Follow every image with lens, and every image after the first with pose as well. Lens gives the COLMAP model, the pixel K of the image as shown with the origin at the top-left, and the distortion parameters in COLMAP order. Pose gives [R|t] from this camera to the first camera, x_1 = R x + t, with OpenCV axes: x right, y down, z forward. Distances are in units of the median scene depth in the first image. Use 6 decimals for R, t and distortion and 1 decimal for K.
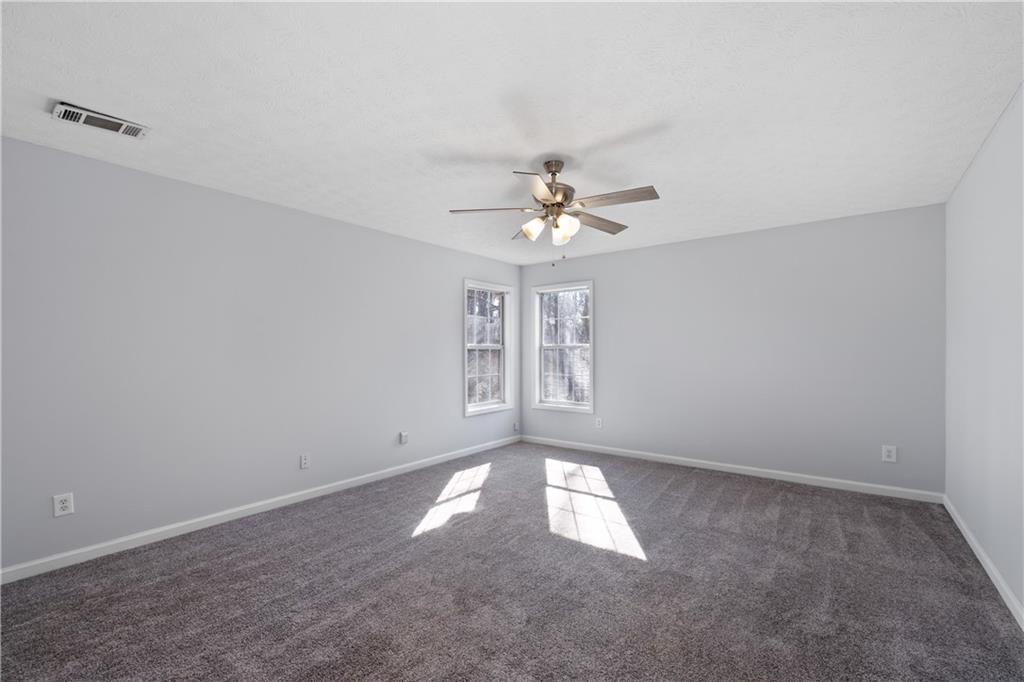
lens RADIAL K [[436.0, 0, 513.8], [0, 436.0, 344.1], [0, 0, 1]] dist [-0.003709, 0.000104]
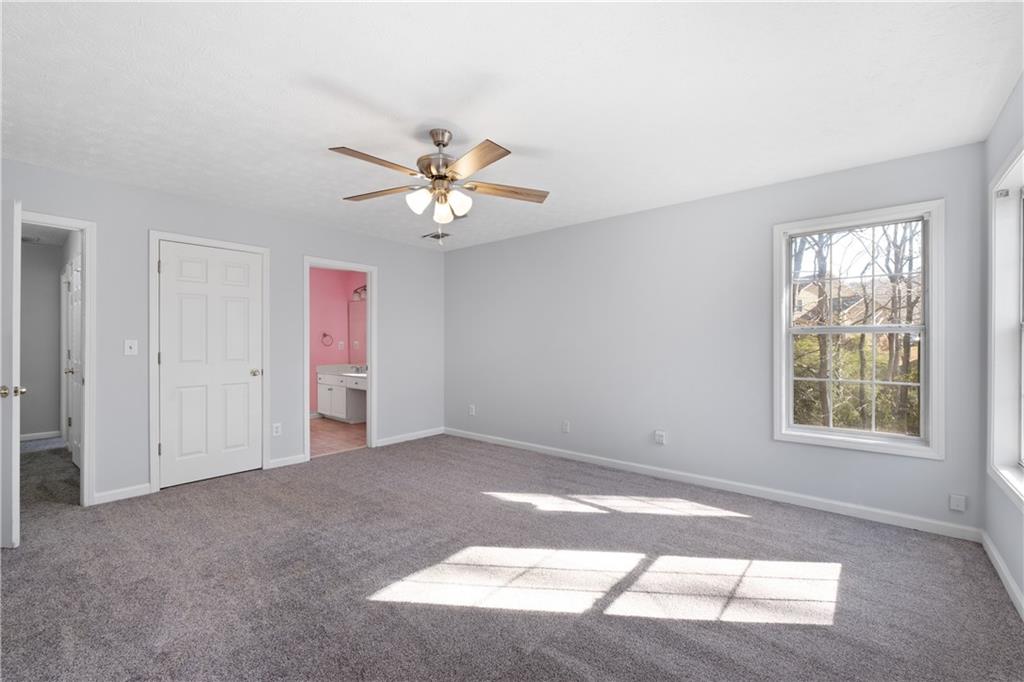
lens RADIAL K [[436.0, 0, 512.4], [0, 436.0, 340.0], [0, 0, 1]] dist [-0.003709, 0.000104]
pose [[-0.042288, 0.009001, -0.999065, 0.647884], [0.020527, 0.999756, 0.008138, 0.006497], [0.998895, -0.020164, -0.042463, 0.762076]]
